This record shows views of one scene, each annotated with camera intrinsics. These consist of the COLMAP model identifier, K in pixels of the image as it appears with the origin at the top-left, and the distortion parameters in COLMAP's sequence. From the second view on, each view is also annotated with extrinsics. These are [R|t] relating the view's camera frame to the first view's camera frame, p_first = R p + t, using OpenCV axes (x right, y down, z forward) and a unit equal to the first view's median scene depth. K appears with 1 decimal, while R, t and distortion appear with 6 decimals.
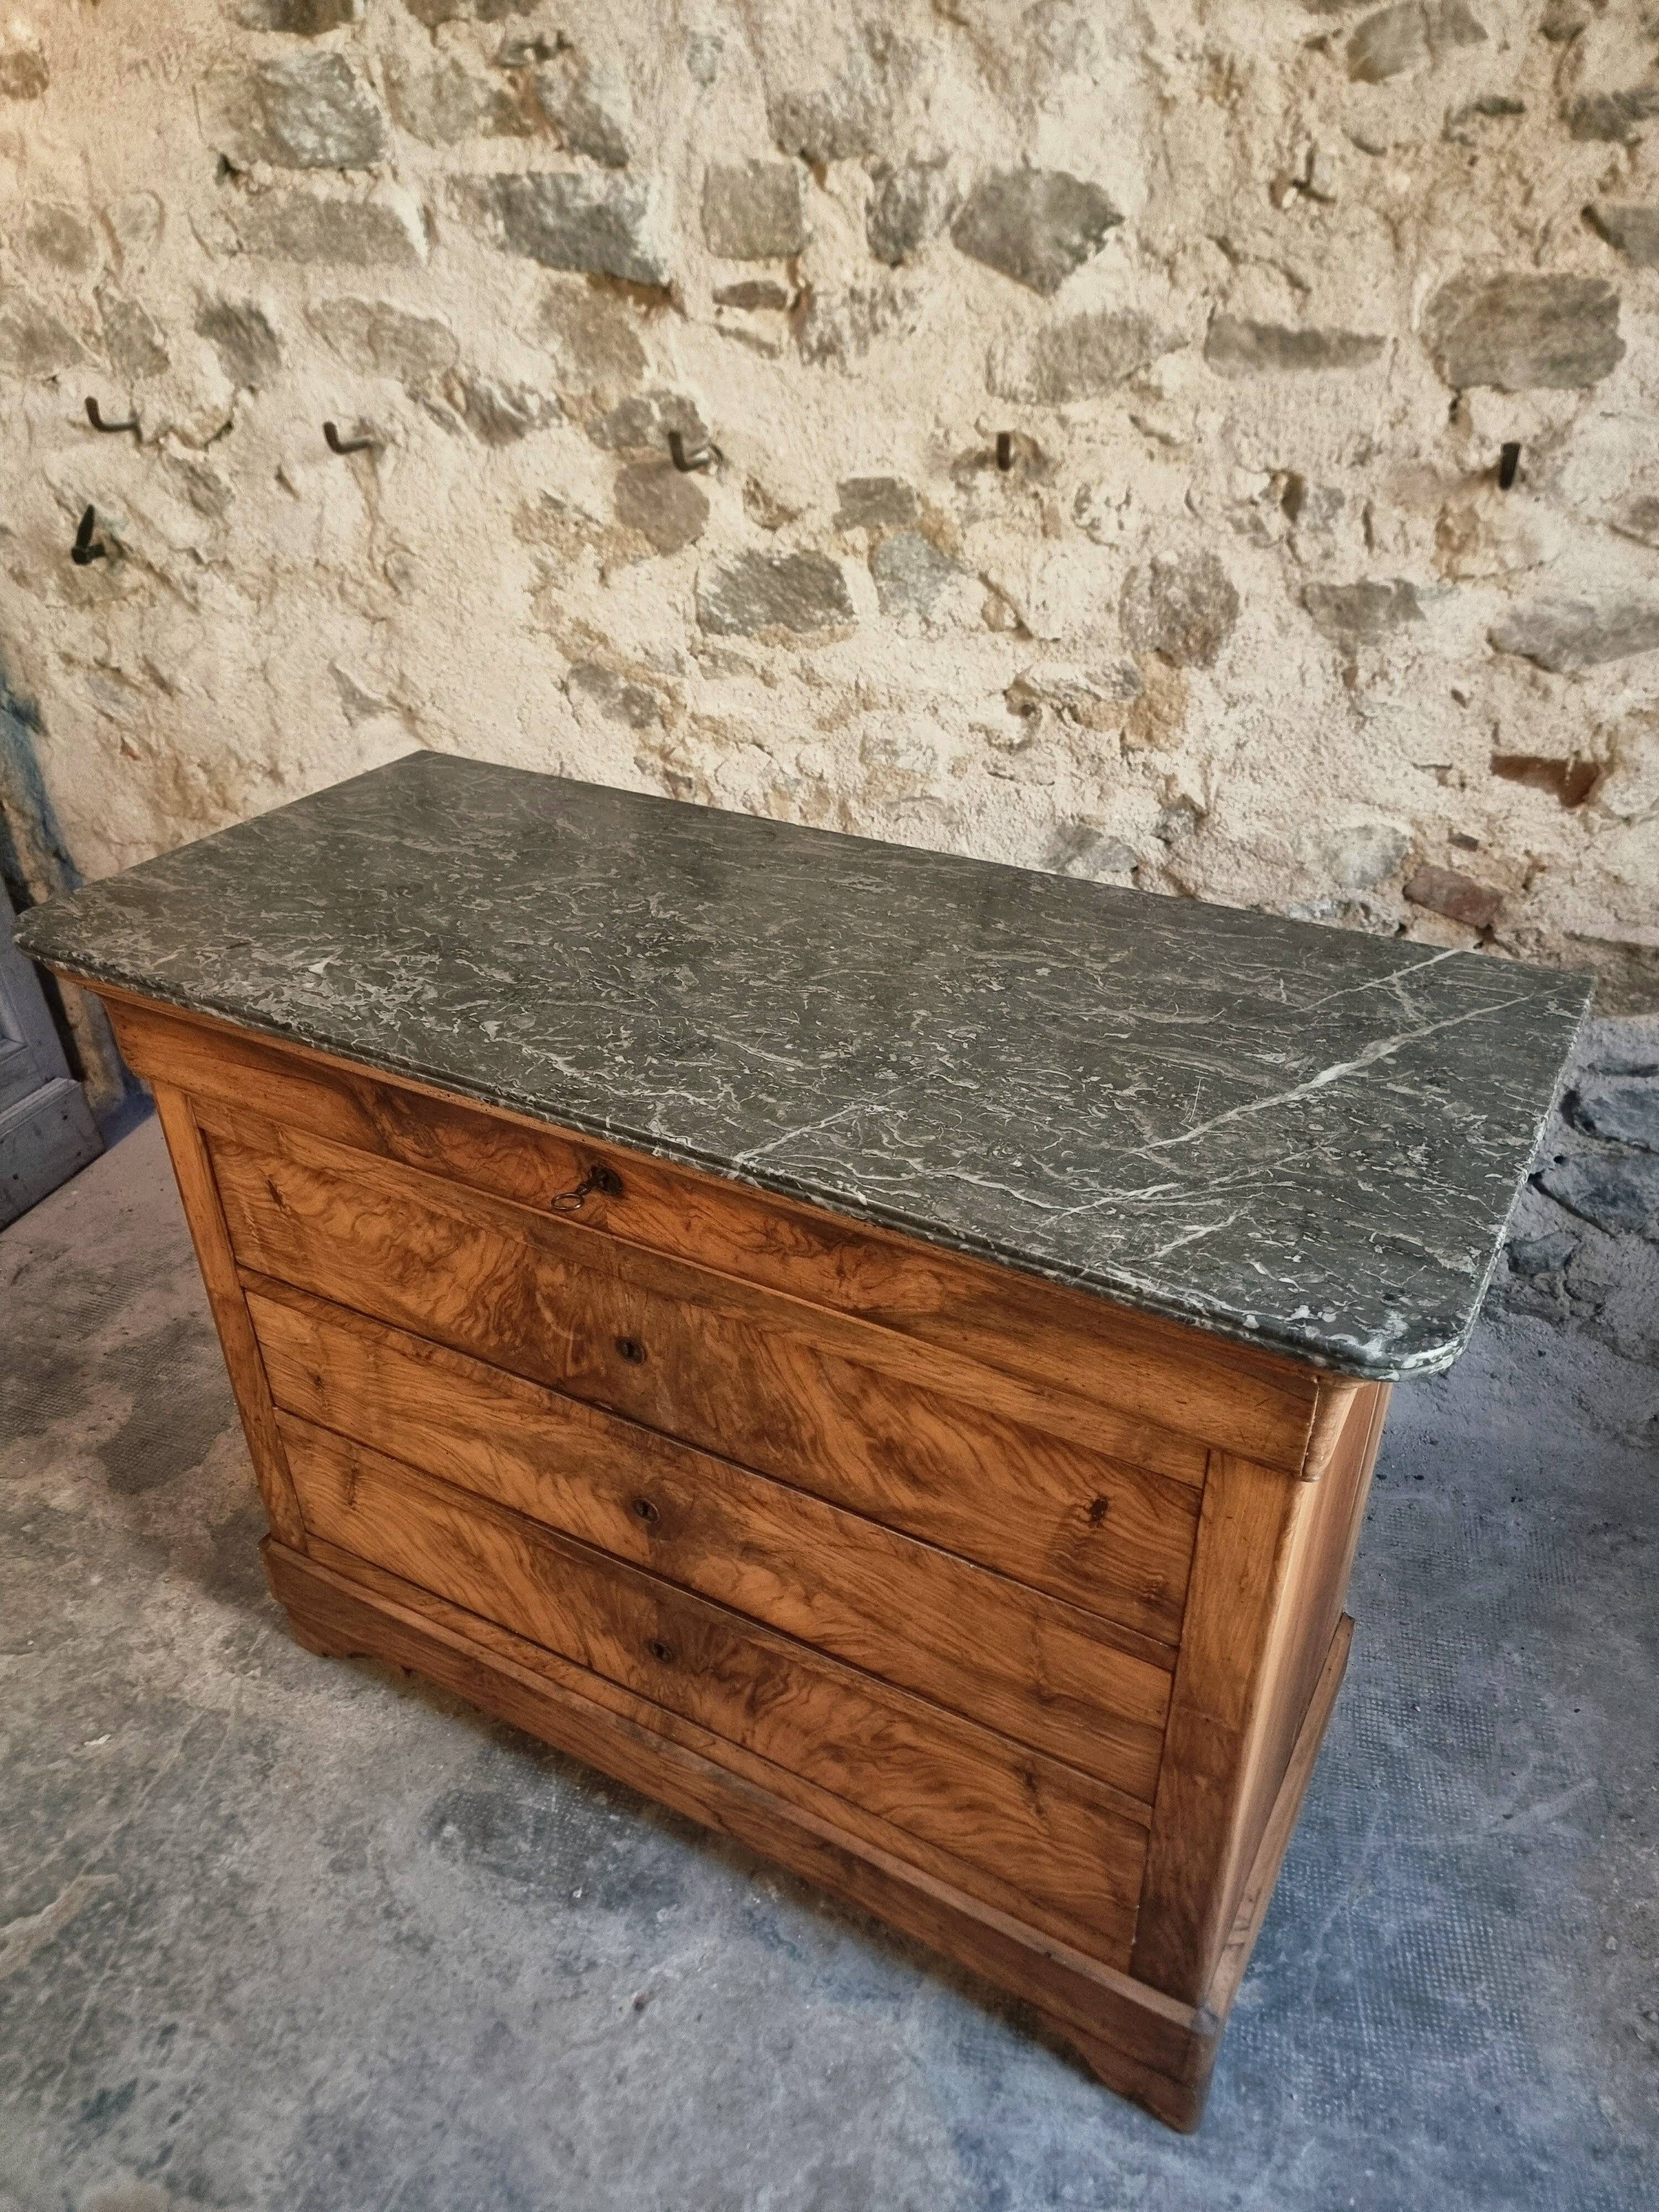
lens RADIAL K [[1556.8, 0, 818.4], [0, 1556.8, 1125.4], [0, 0, 1]] dist [0.062459, -0.058487]
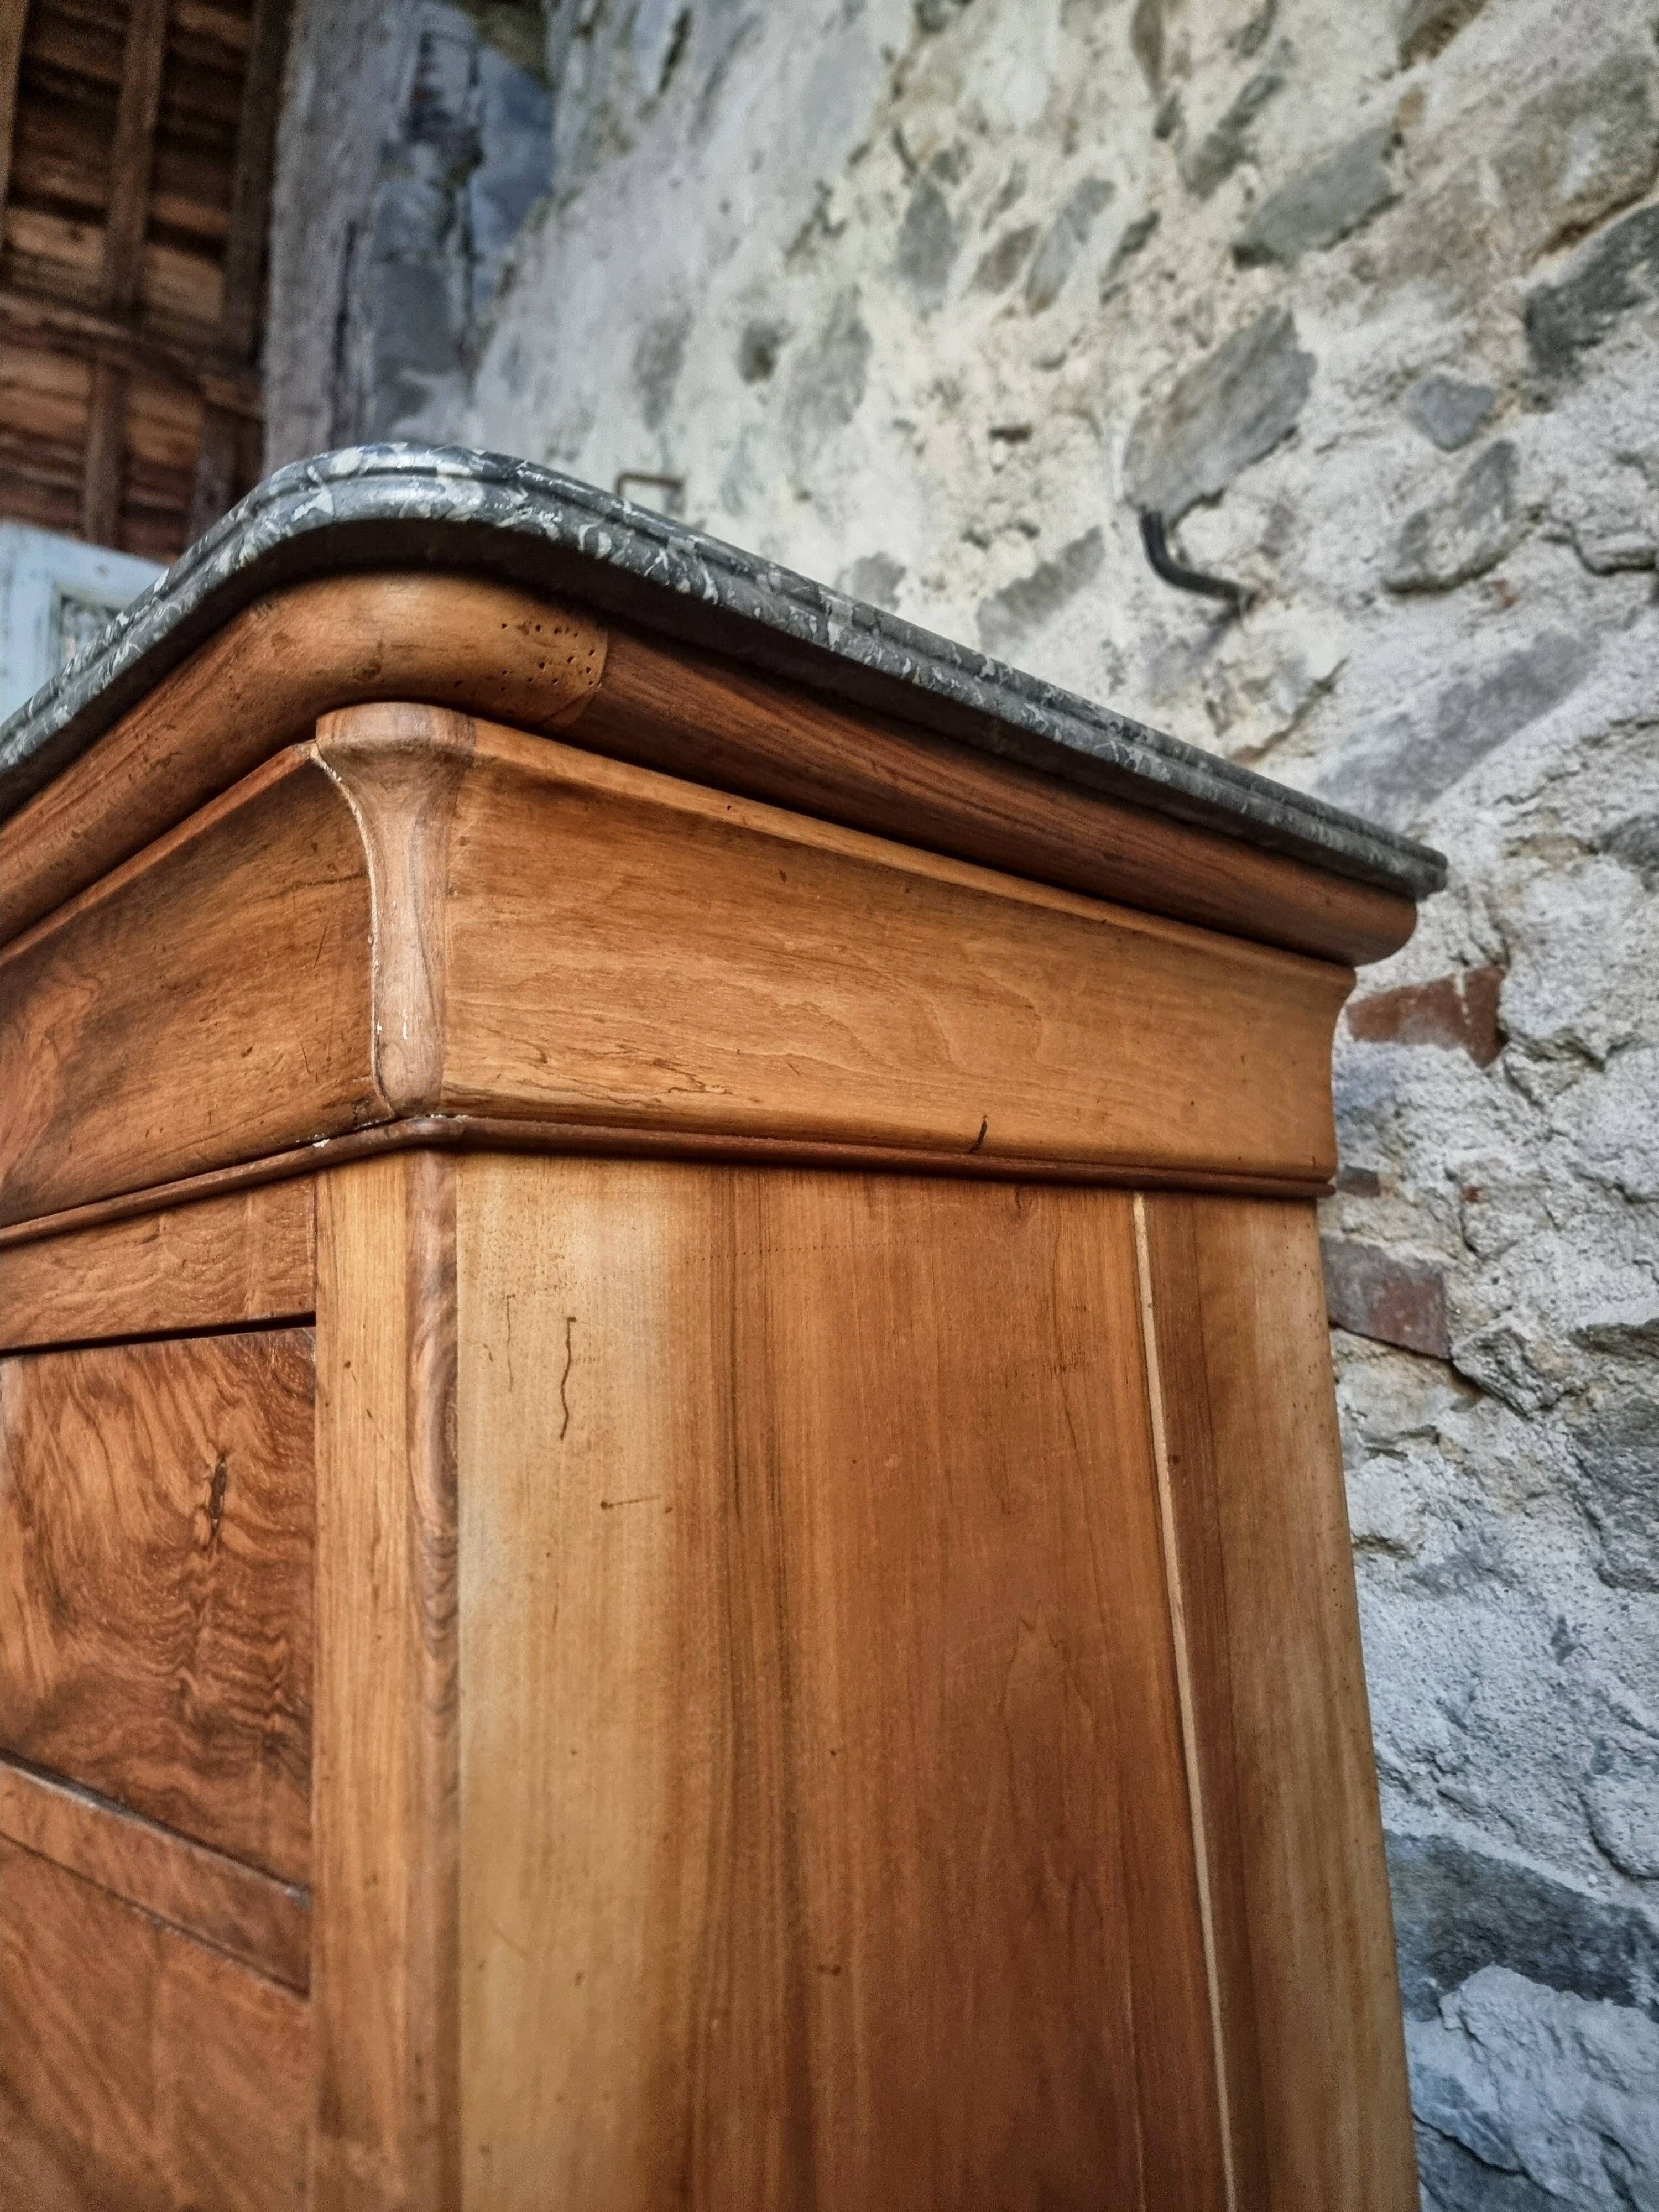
lens RADIAL K [[1569.3, 0, 815.5], [0, 1569.3, 1101.3], [0, 0, 1]] dist [0.043942, -0.032159]
pose [[0.764516, -0.125827, -0.632205, 0.626715], [-0.310886, 0.787186, -0.532623, 0.138519], [0.564681, 0.603743, 0.562699, 0.605298]]
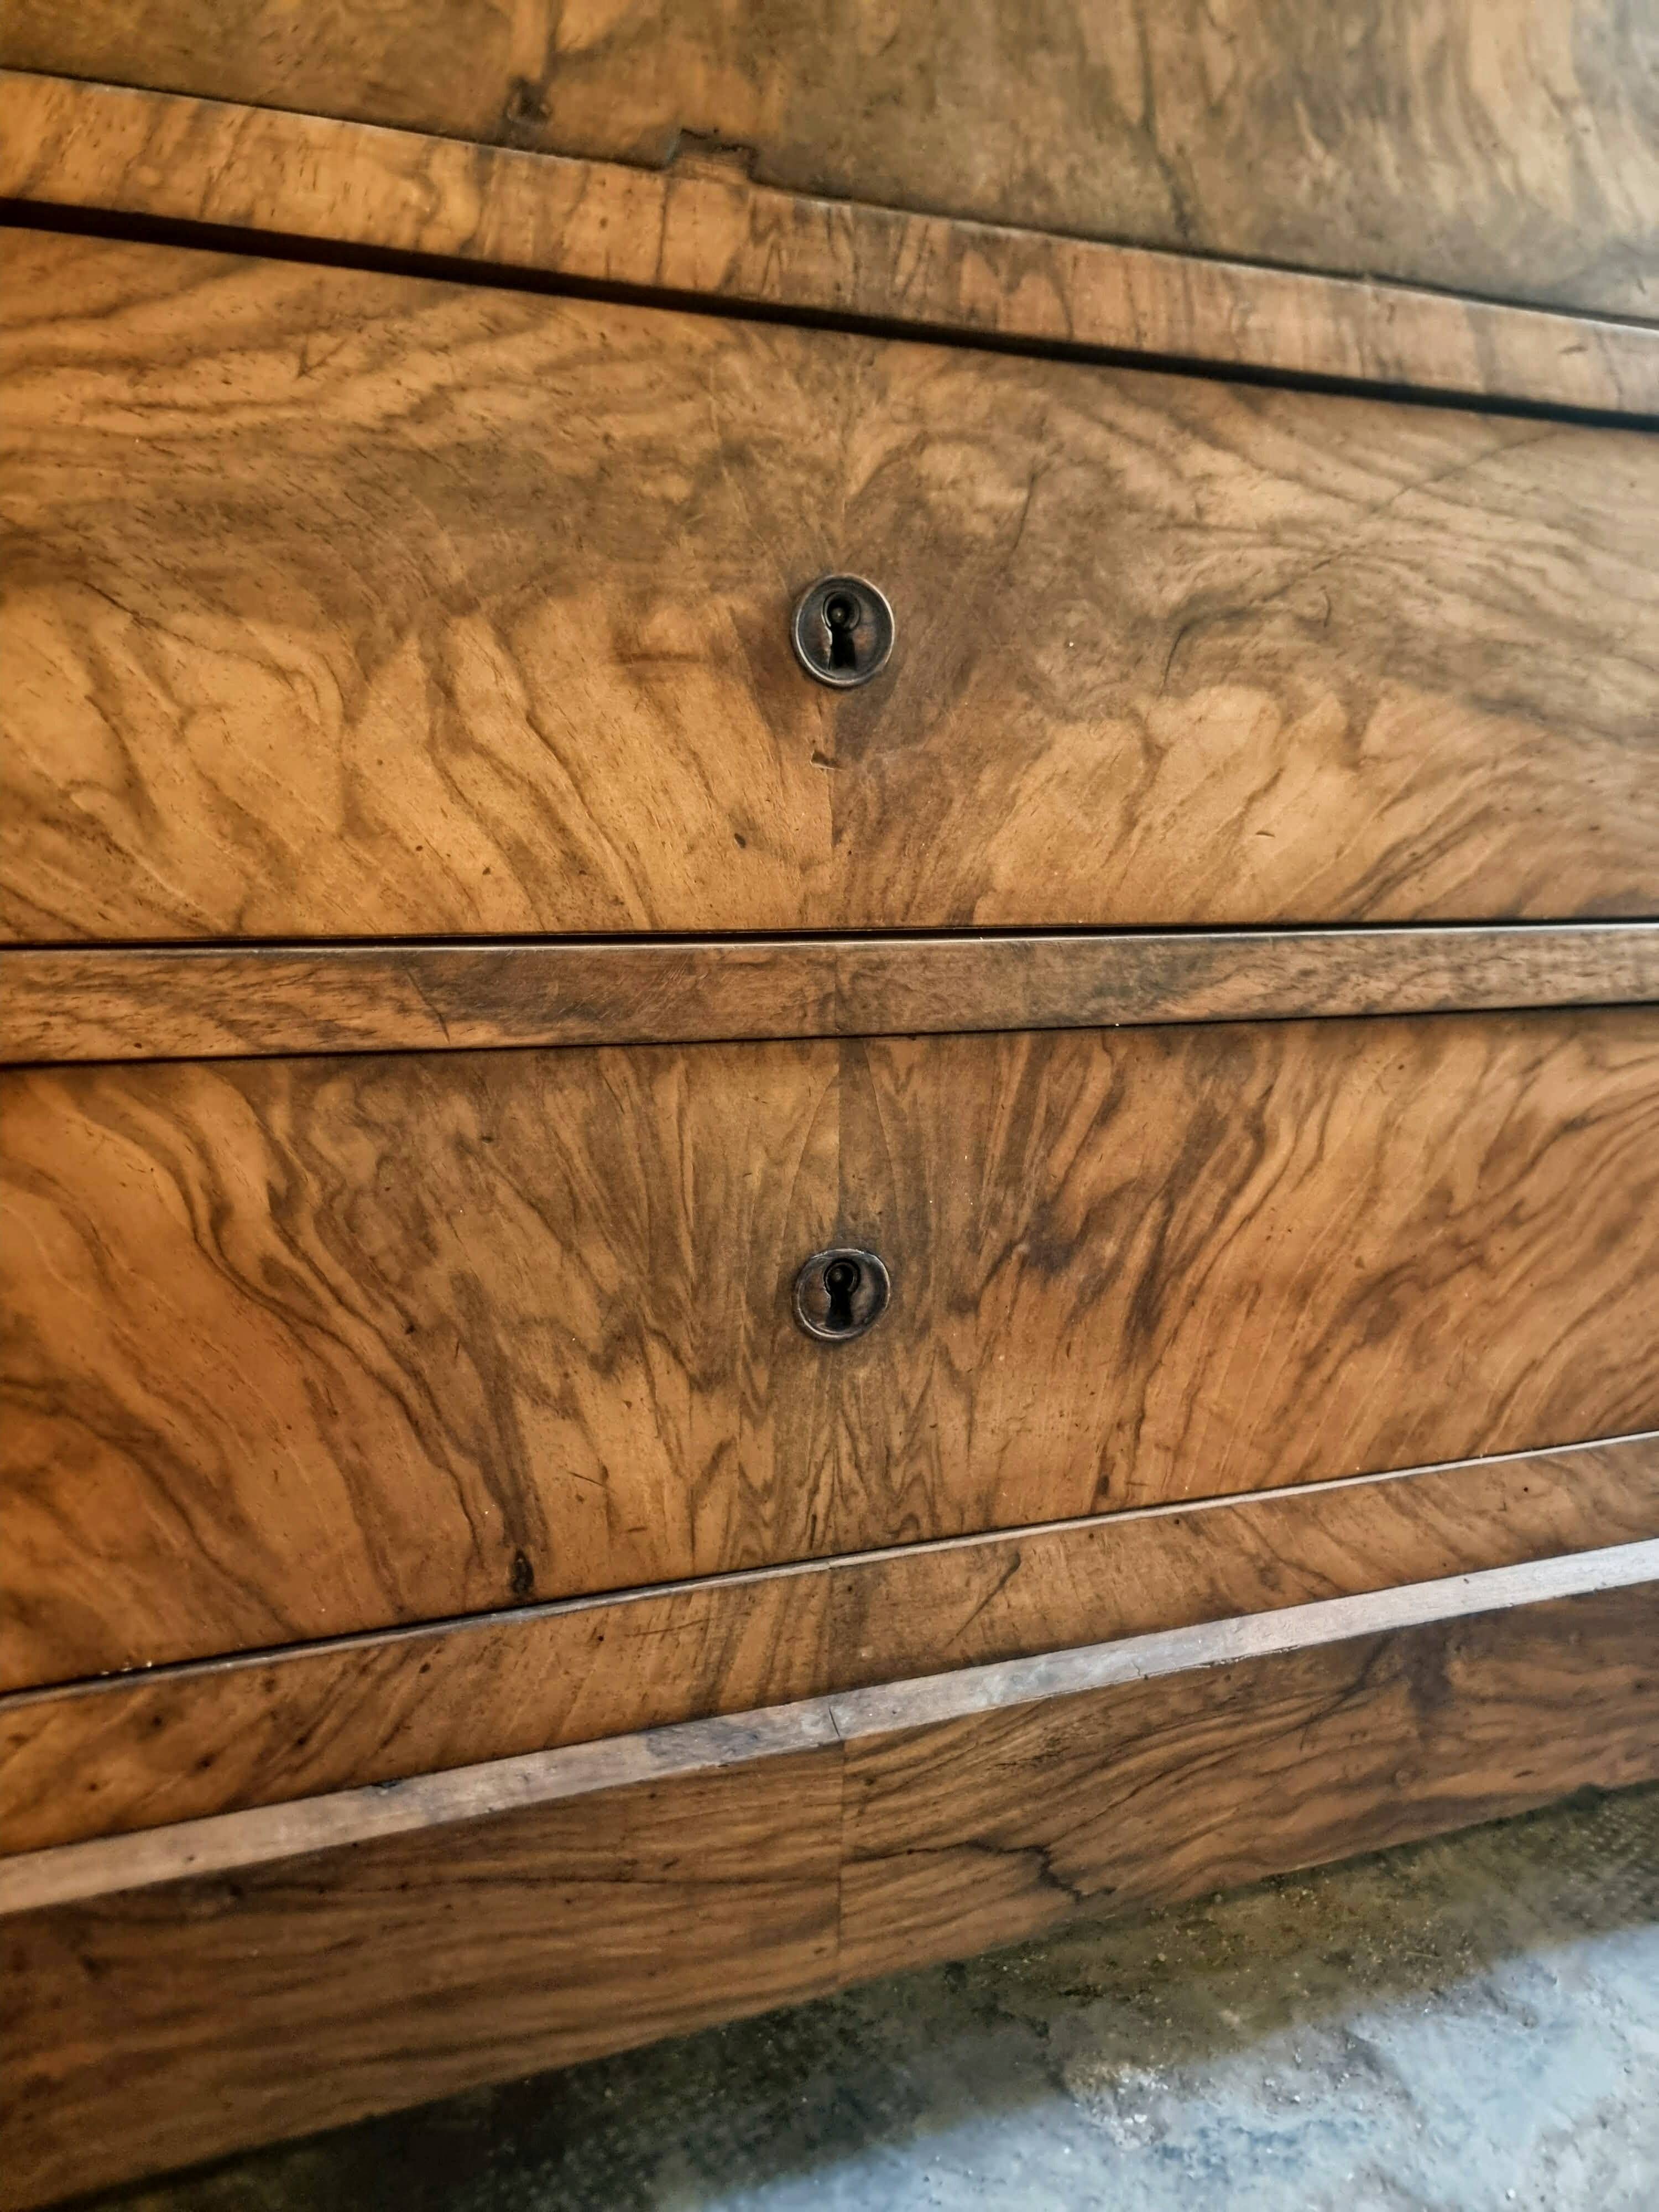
lens RADIAL K [[1585.0, 0, 810.6], [0, 1585.0, 1103.2], [0, 0, 1]] dist [0.041340, -0.054133]
pose [[0.892695, -0.057949, 0.446920, 0.005875], [0.213112, 0.928090, -0.305340, 0.302417], [-0.397088, 0.367820, 0.840851, 0.662885]]
